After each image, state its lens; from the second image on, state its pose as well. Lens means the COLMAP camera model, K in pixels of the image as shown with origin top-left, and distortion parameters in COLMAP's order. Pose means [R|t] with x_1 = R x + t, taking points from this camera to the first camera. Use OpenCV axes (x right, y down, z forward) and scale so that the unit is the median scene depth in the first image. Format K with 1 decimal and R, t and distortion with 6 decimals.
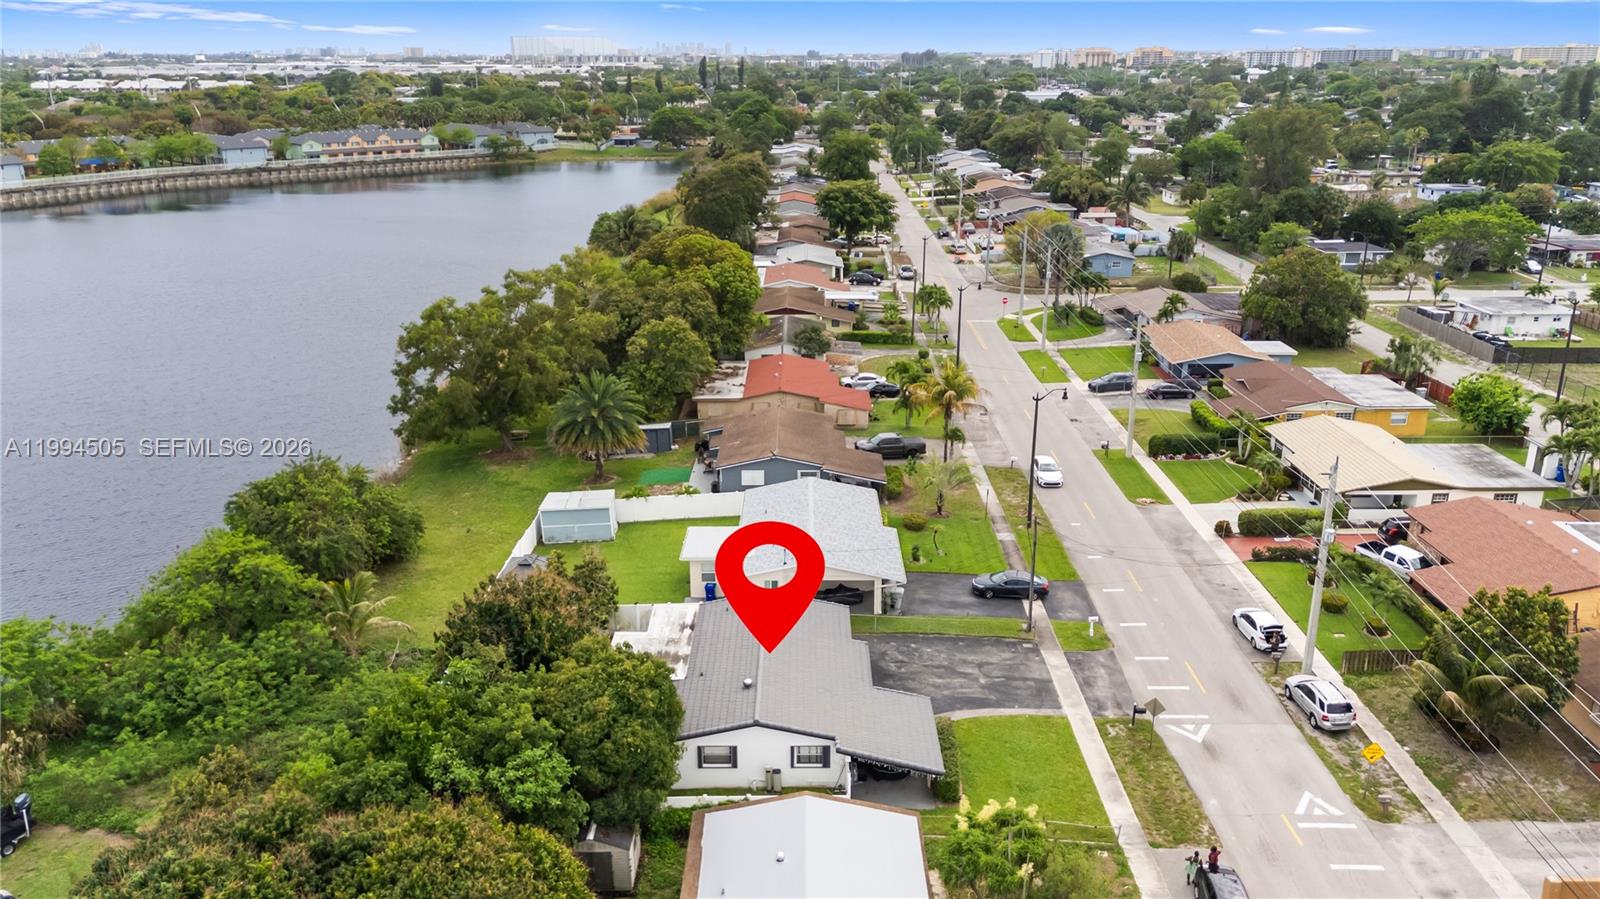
lens RADIAL K [[1174.1, 0, 800.0], [0, 1174.1, 449.5], [0, 0, 1]] dist [0.102121, -0.114072]
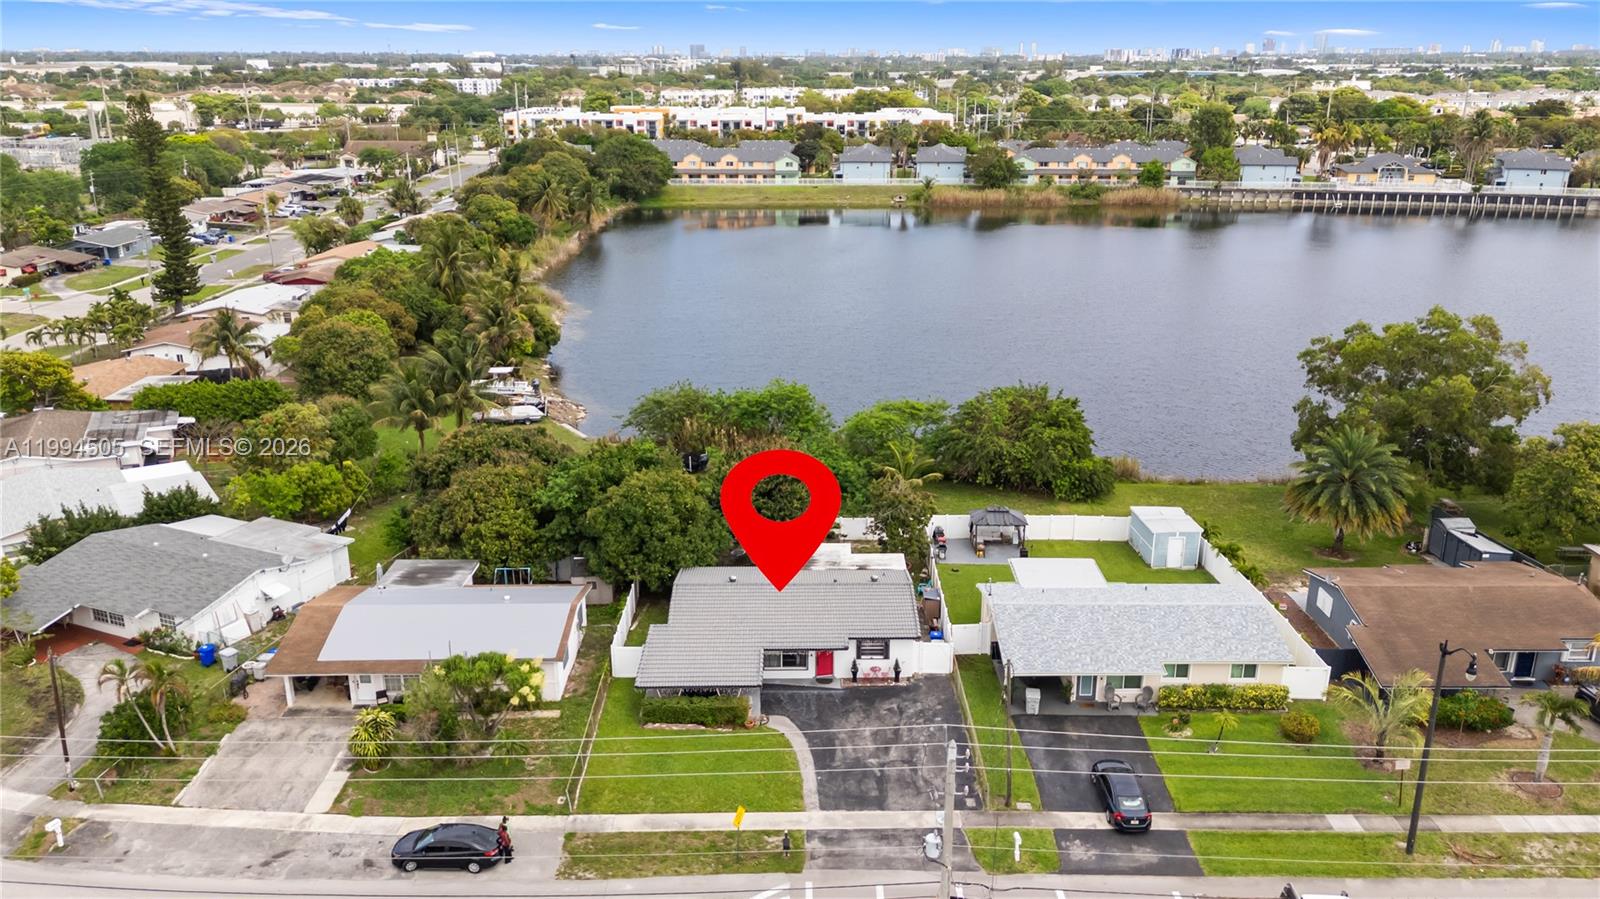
lens RADIAL K [[1196.6, 0, 800.0], [0, 1196.6, 449.5], [0, 0, 1]] dist [0.114204, -0.149555]
pose [[0.007197, 0.313260, -0.949640, 0.887453], [-0.313760, 0.902414, 0.295303, -0.251061], [0.949475, 0.295834, 0.104783, 0.737134]]
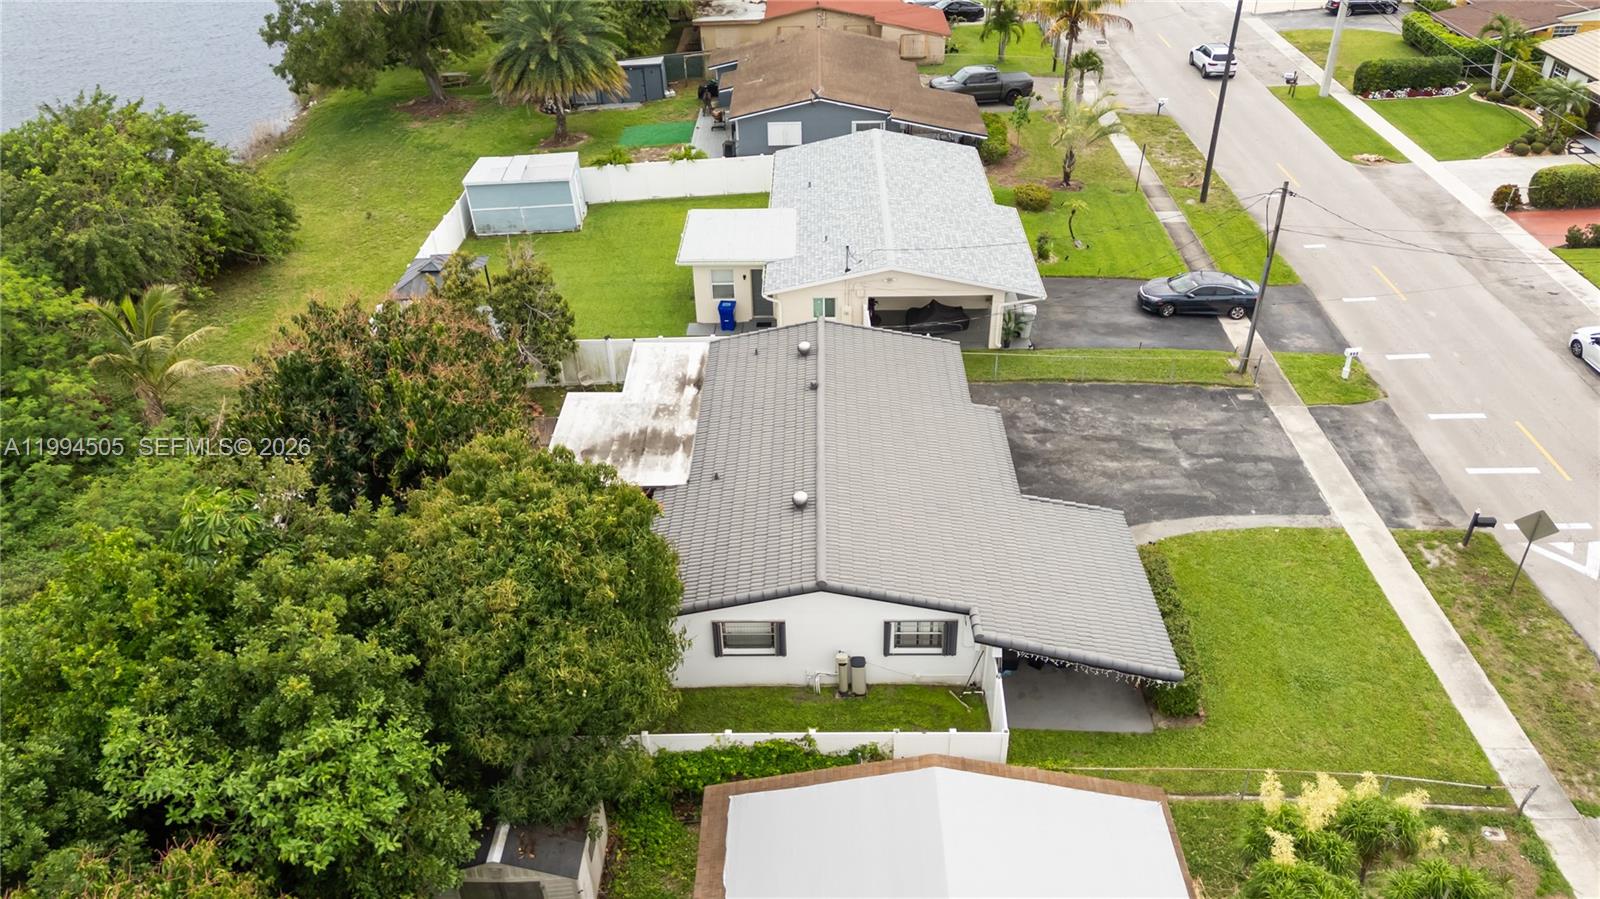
lens RADIAL K [[1174.1, 0, 800.0], [0, 1174.1, 449.5], [0, 0, 1]] dist [0.102121, -0.114072]
pose [[0.999836, -0.008375, -0.016063, -0.029118], [0.012311, 0.964621, 0.263351, 0.026659], [0.013289, -0.263506, 0.964566, 0.394898]]
